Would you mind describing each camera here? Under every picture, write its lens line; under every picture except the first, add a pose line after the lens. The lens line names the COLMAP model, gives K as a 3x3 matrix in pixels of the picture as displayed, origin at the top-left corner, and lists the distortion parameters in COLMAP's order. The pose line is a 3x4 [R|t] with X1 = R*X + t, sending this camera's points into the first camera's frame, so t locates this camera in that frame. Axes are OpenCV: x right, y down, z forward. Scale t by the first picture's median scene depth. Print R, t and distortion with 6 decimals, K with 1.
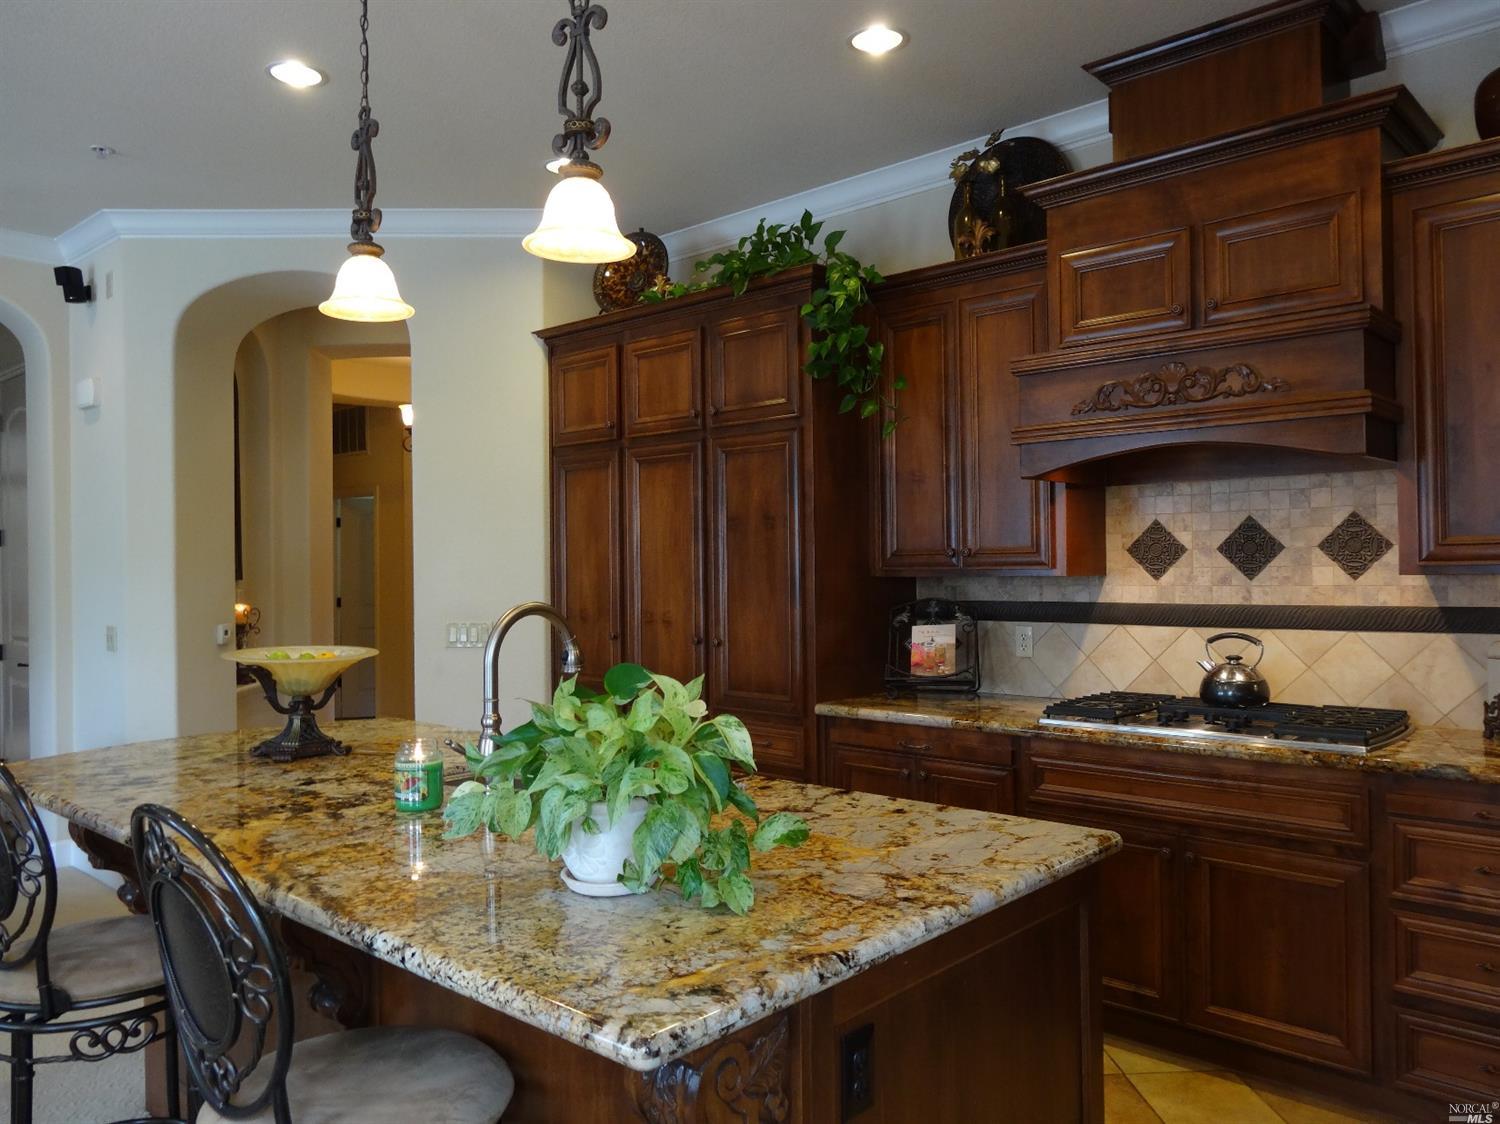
lens RADIAL K [[1106.5, 0, 744.5], [0, 1106.5, 560.5], [0, 0, 1]] dist [-0.001481, 0.005567]
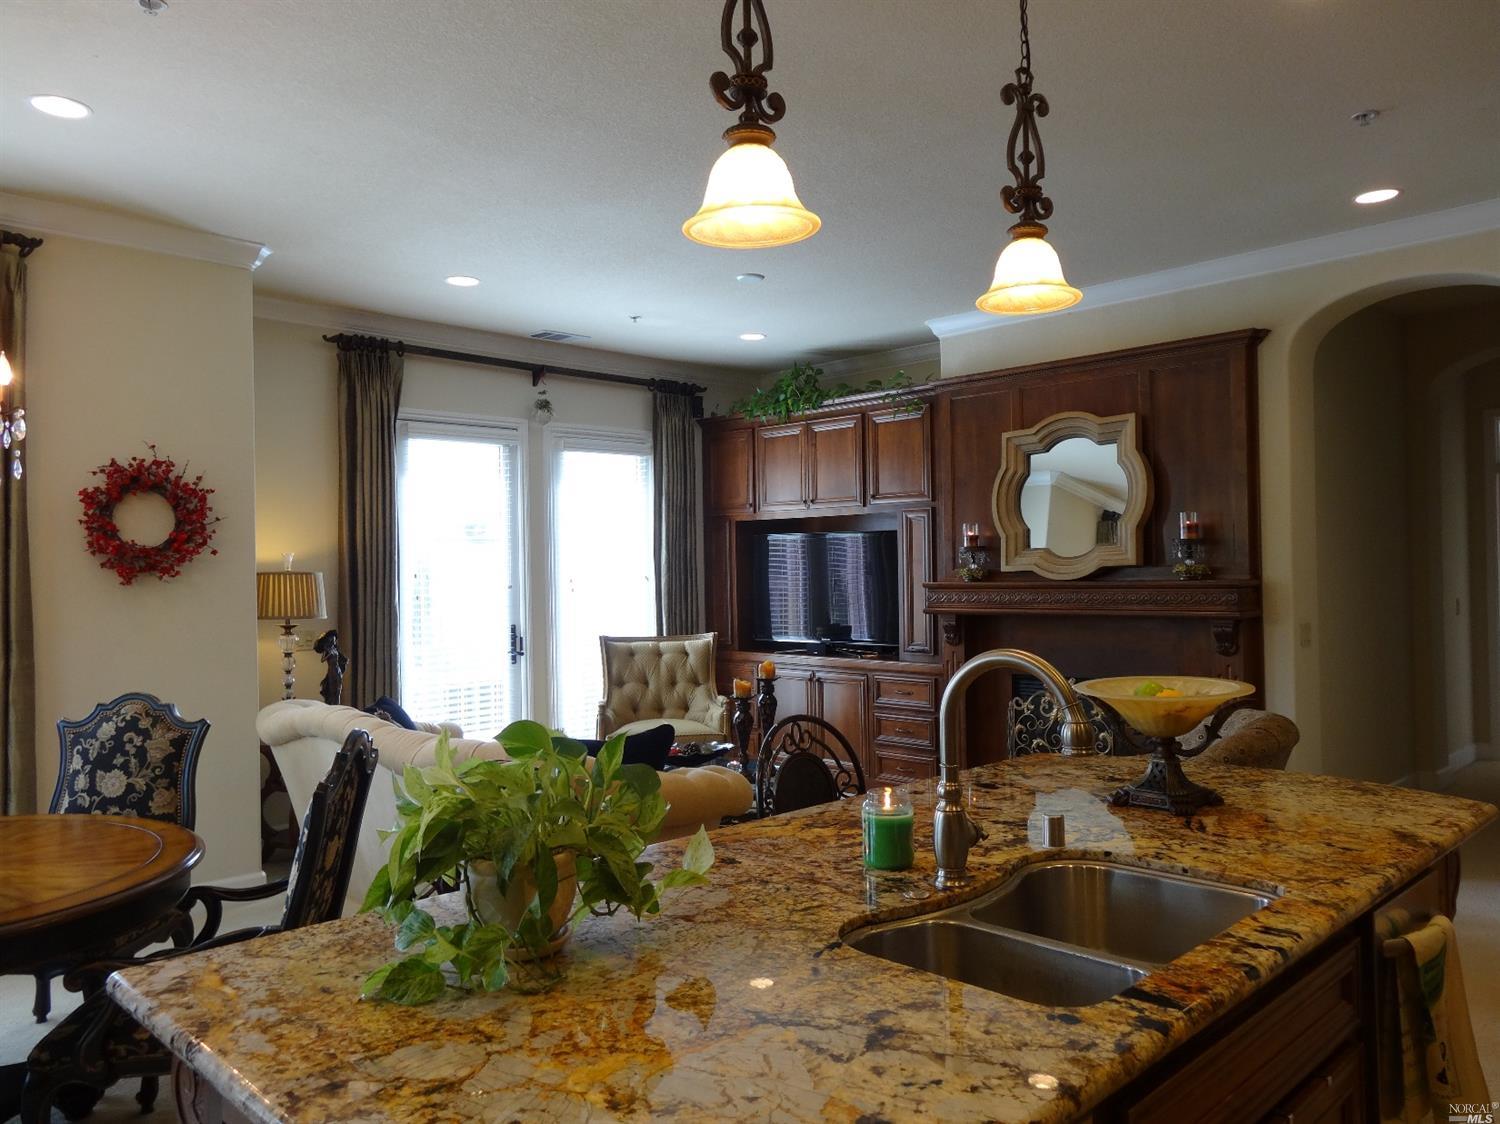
lens RADIAL K [[1106.5, 0, 751.6], [0, 1106.5, 564.6], [0, 0, 1]] dist [-0.001481, 0.005567]
pose [[-0.052331, 0.005118, -0.998617, 0.352225], [0.022450, 0.999740, 0.003947, -0.016845], [0.998377, -0.022212, -0.052432, 0.534377]]
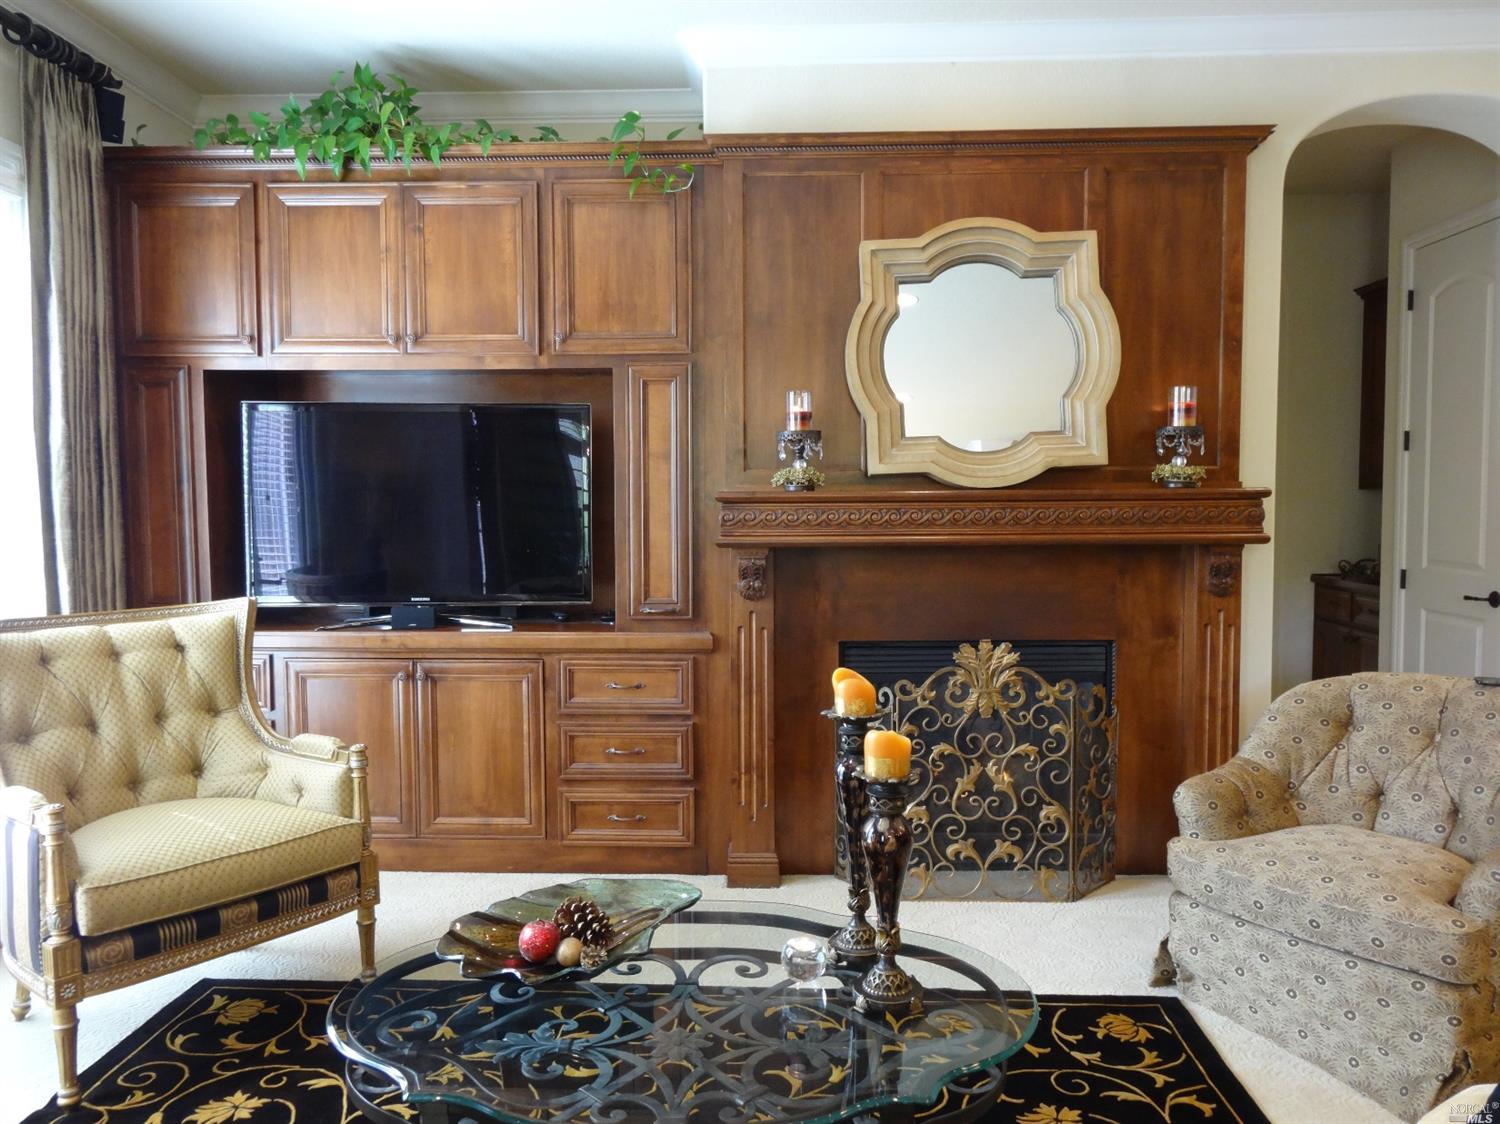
lens RADIAL K [[1106.5, 0, 750.4], [0, 1106.5, 565.1], [0, 0, 1]] dist [-0.001481, 0.005567]
pose [[0.647070, 0.052692, -0.760607, -0.546085], [0.003504, 0.997393, 0.072077, 0.015500], [0.762422, -0.049304, 0.645199, 0.134225]]
